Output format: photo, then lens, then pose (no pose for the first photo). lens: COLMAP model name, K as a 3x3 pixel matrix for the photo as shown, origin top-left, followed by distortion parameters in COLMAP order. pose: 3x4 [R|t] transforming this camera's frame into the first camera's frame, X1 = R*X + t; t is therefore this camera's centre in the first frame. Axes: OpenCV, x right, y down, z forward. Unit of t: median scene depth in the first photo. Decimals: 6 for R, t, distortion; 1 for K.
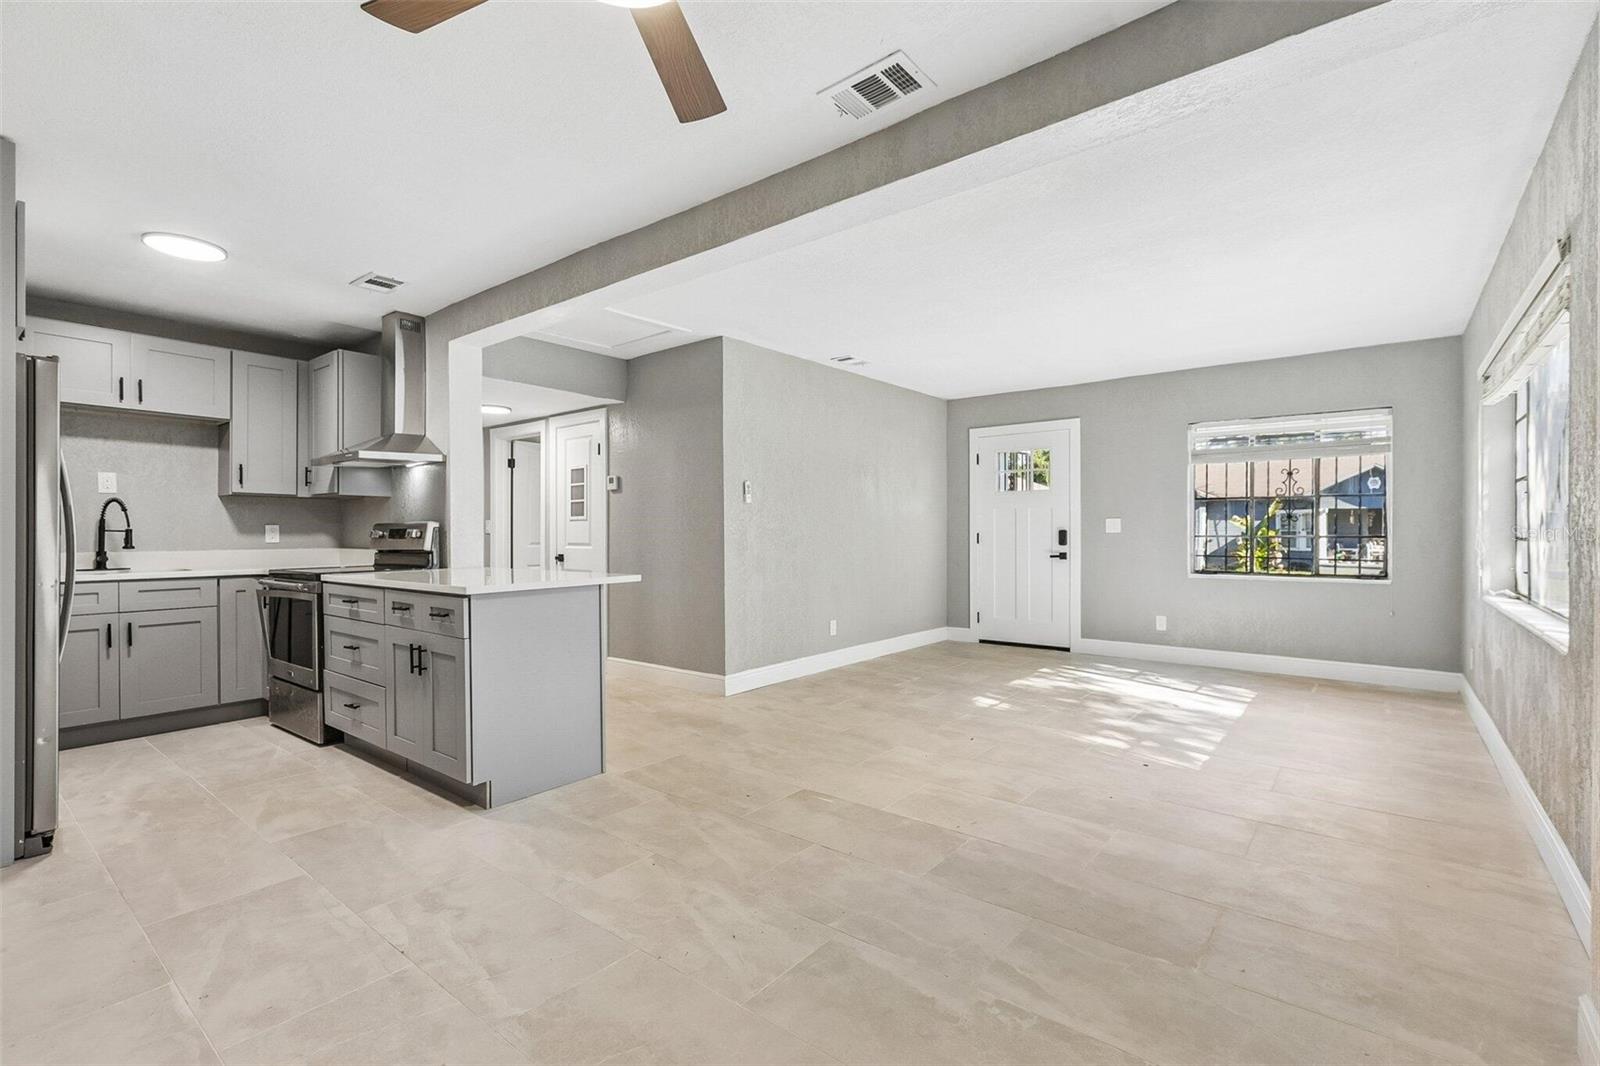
lens RADIAL K [[726.9, 0, 813.5], [0, 726.9, 541.6], [0, 0, 1]] dist [-0.003778, 0.003106]
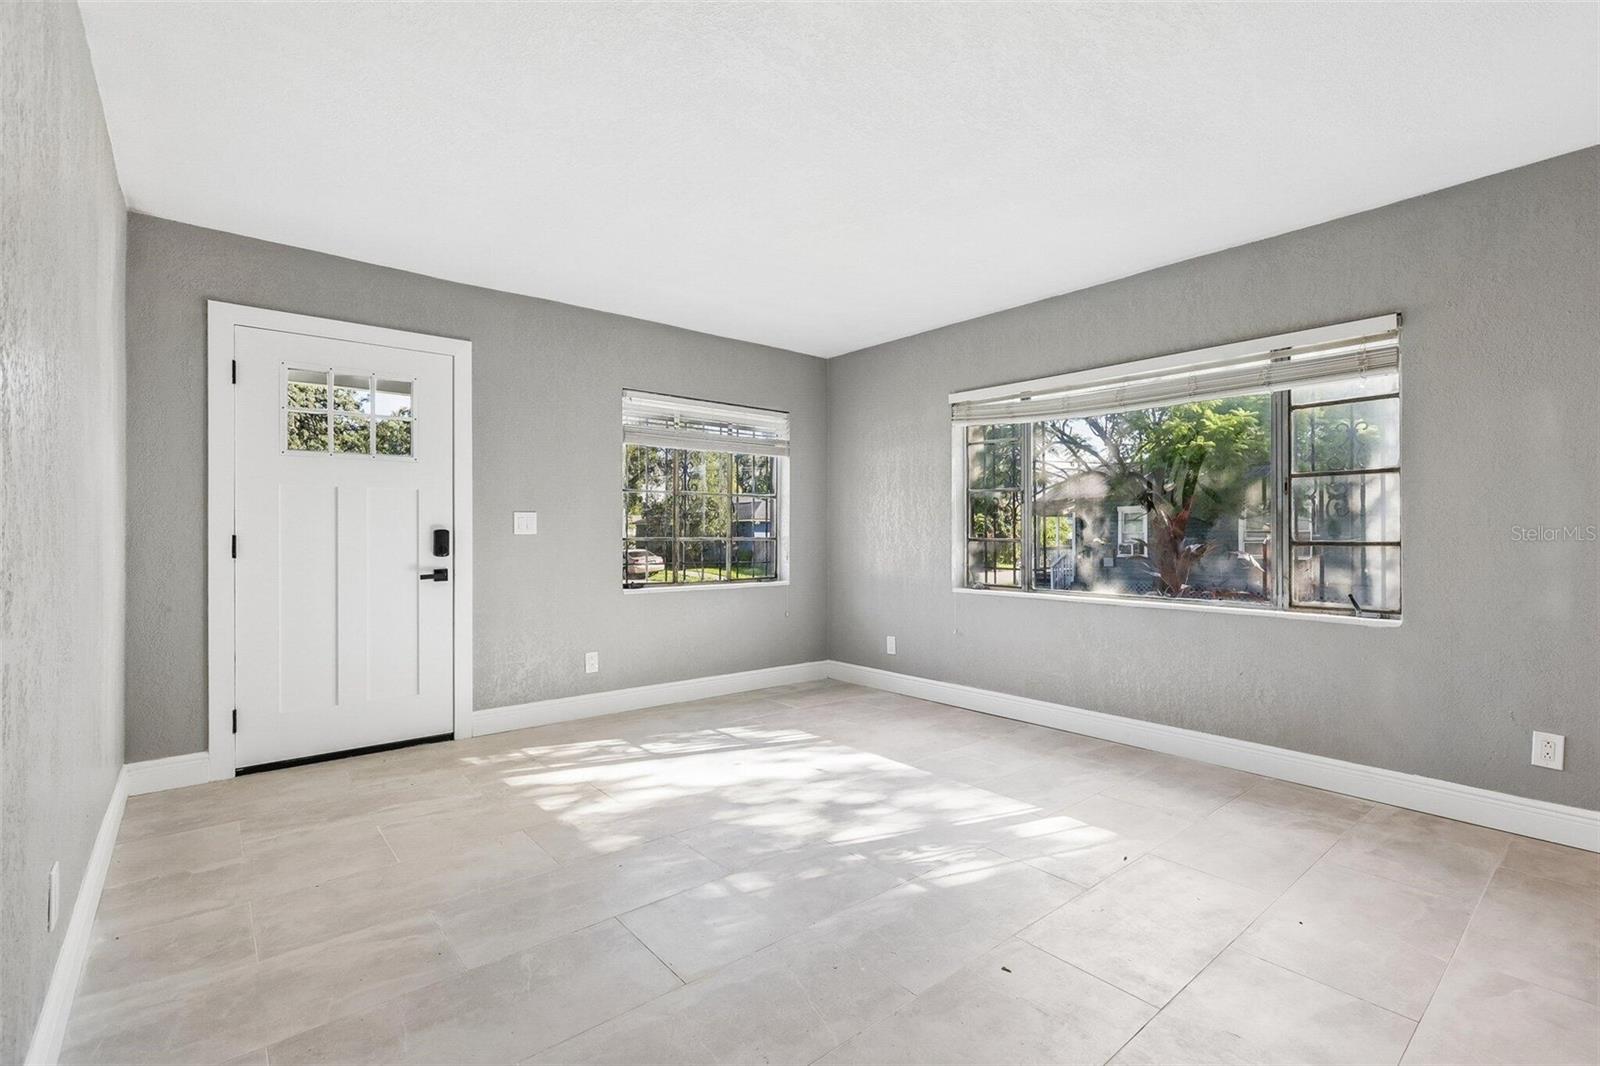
lens RADIAL K [[726.9, 0, 811.8], [0, 726.9, 523.9], [0, 0, 1]] dist [-0.003778, 0.003106]
pose [[0.193288, 0.012738, 0.981059, -0.212099], [0.012441, 0.999804, -0.015433, -0.010461], [-0.981063, 0.015189, 0.193092, 0.791113]]
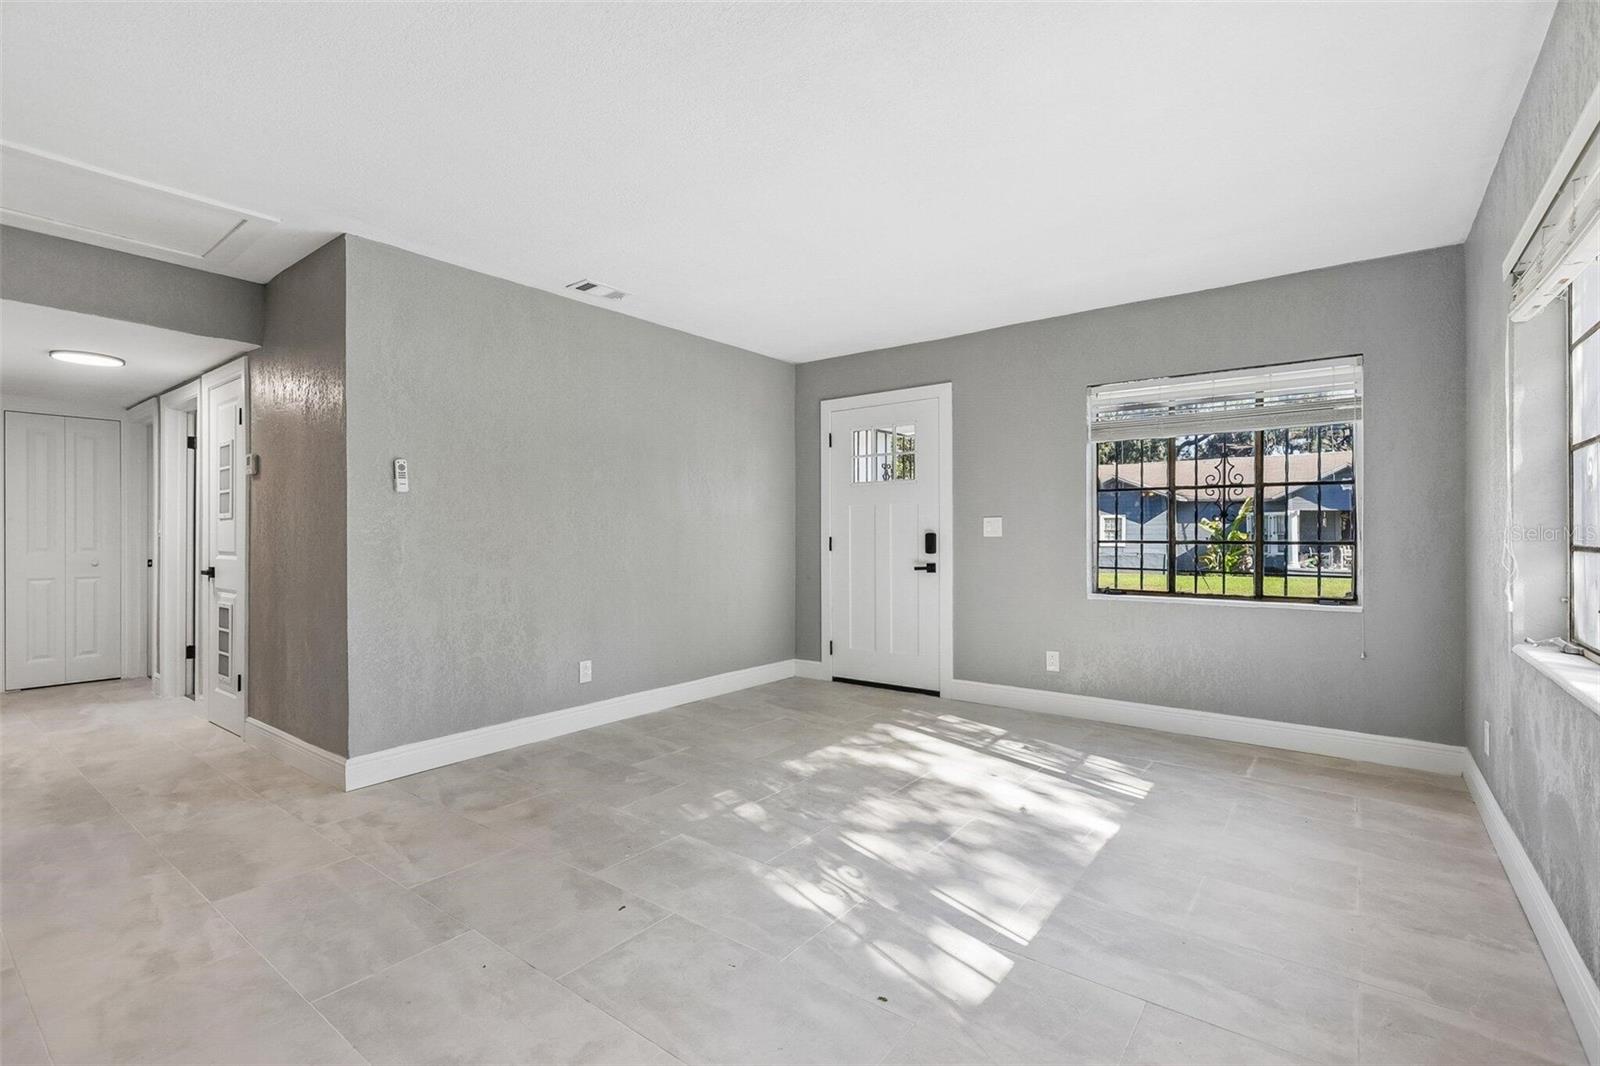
lens RADIAL K [[726.9, 0, 815.1], [0, 726.9, 538.1], [0, 0, 1]] dist [-0.003778, 0.003106]
pose [[0.999721, 0.000577, 0.023625, 0.271343], [-0.000369, 0.999961, -0.008810, -0.005521], [-0.023629, 0.008798, 0.999682, 0.336999]]
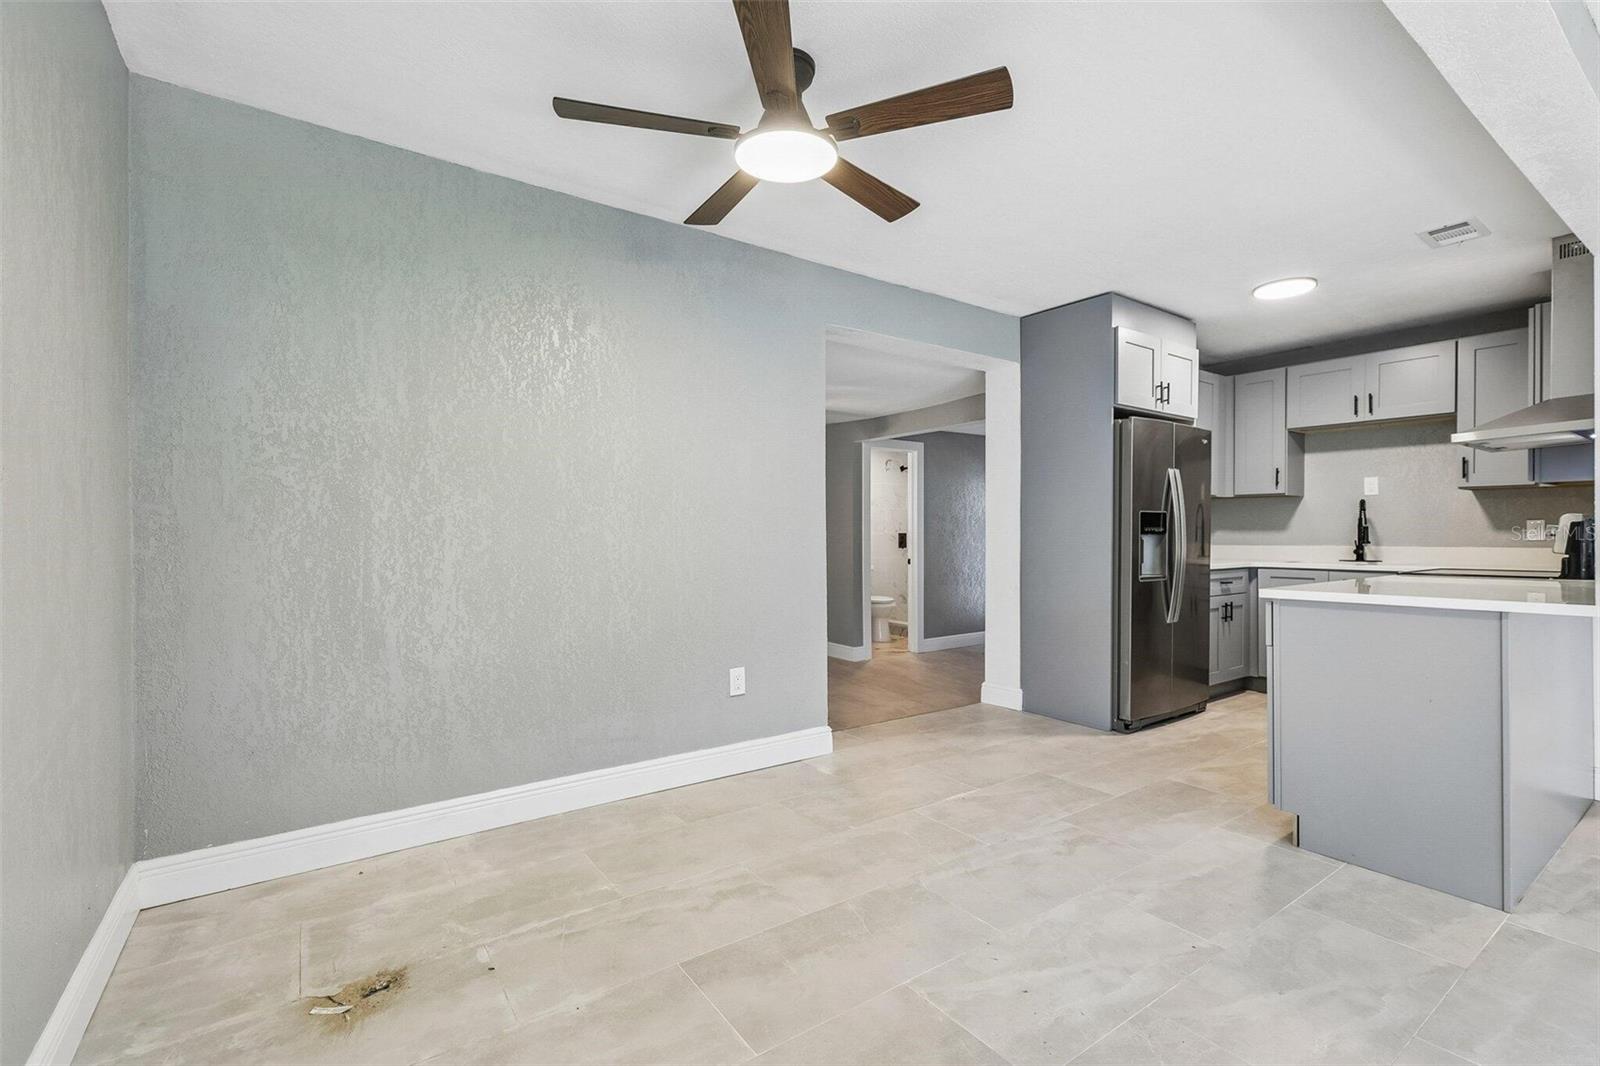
lens RADIAL K [[726.9, 0, 821.7], [0, 726.9, 550.6], [0, 0, 1]] dist [-0.003778, 0.003106]
pose [[-0.283163, 0.027329, -0.958682, 0.316852], [-0.007012, 0.999508, 0.030563, -0.006549], [0.959046, 0.015376, -0.282832, 0.402052]]
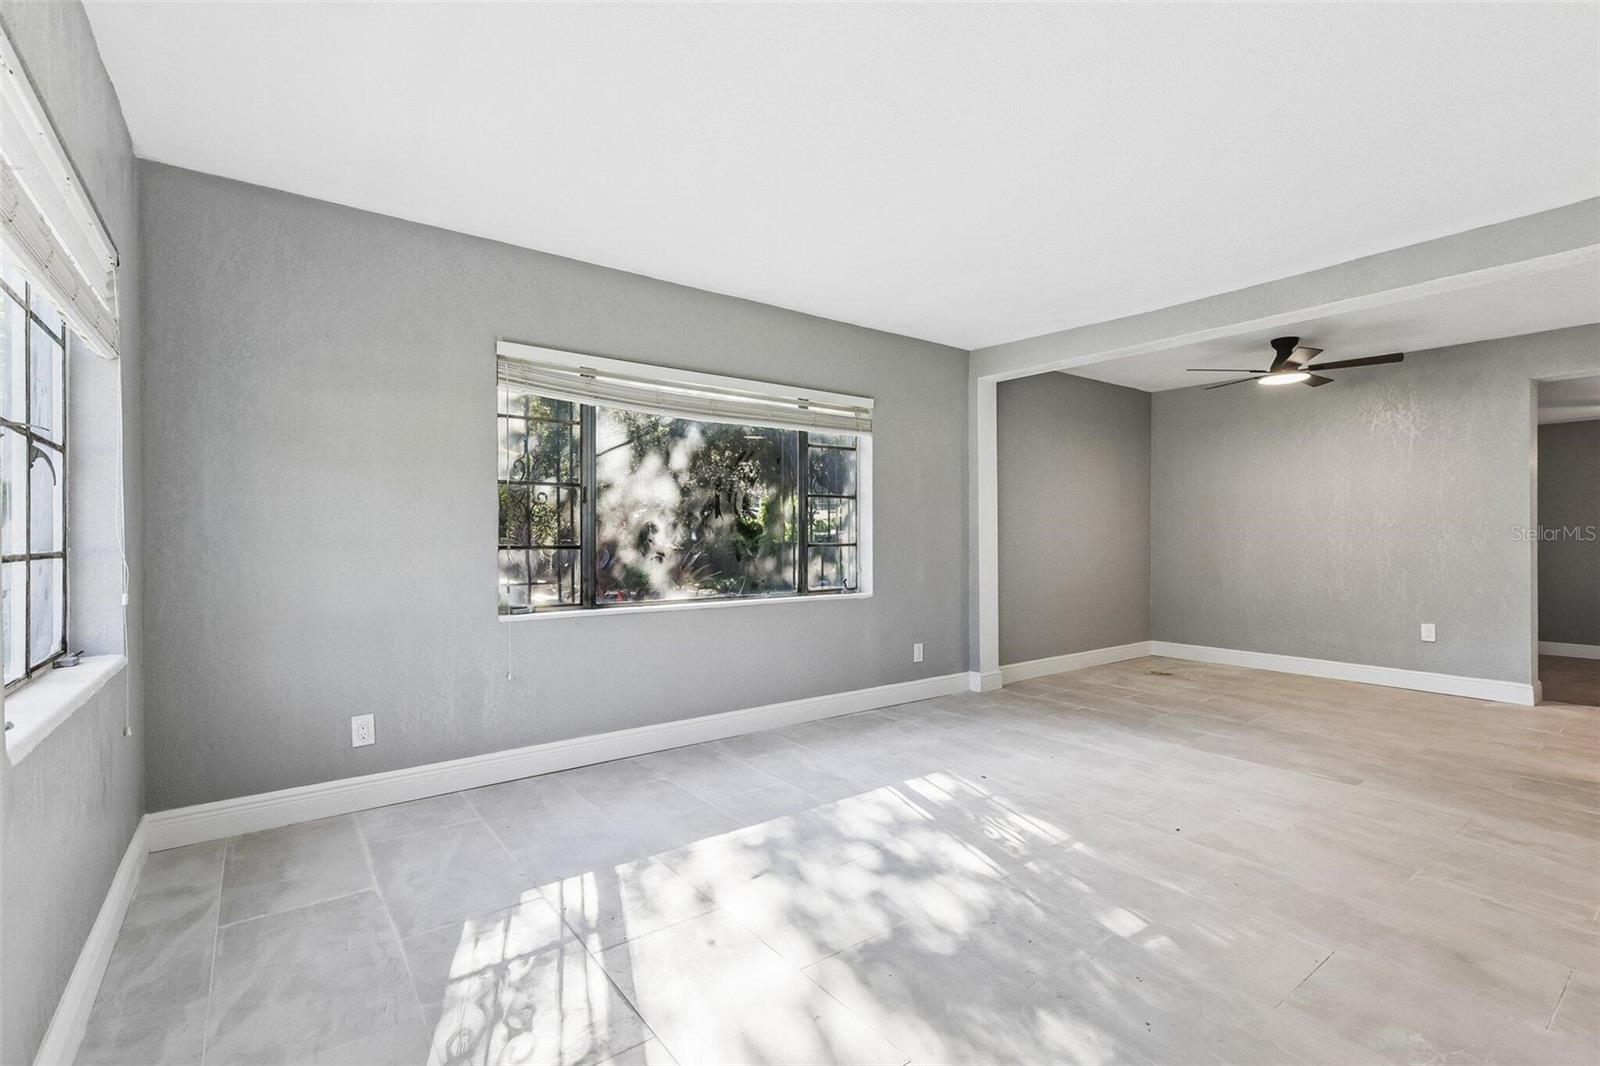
lens RADIAL K [[726.9, 0, 813.5], [0, 726.9, 541.8], [0, 0, 1]] dist [-0.003778, 0.003106]
pose [[-0.969385, -0.000475, 0.245543, 0.300989], [0.004478, 0.999798, 0.019612, -0.019995], [-0.245503, 0.020111, -0.969187, 1.364707]]
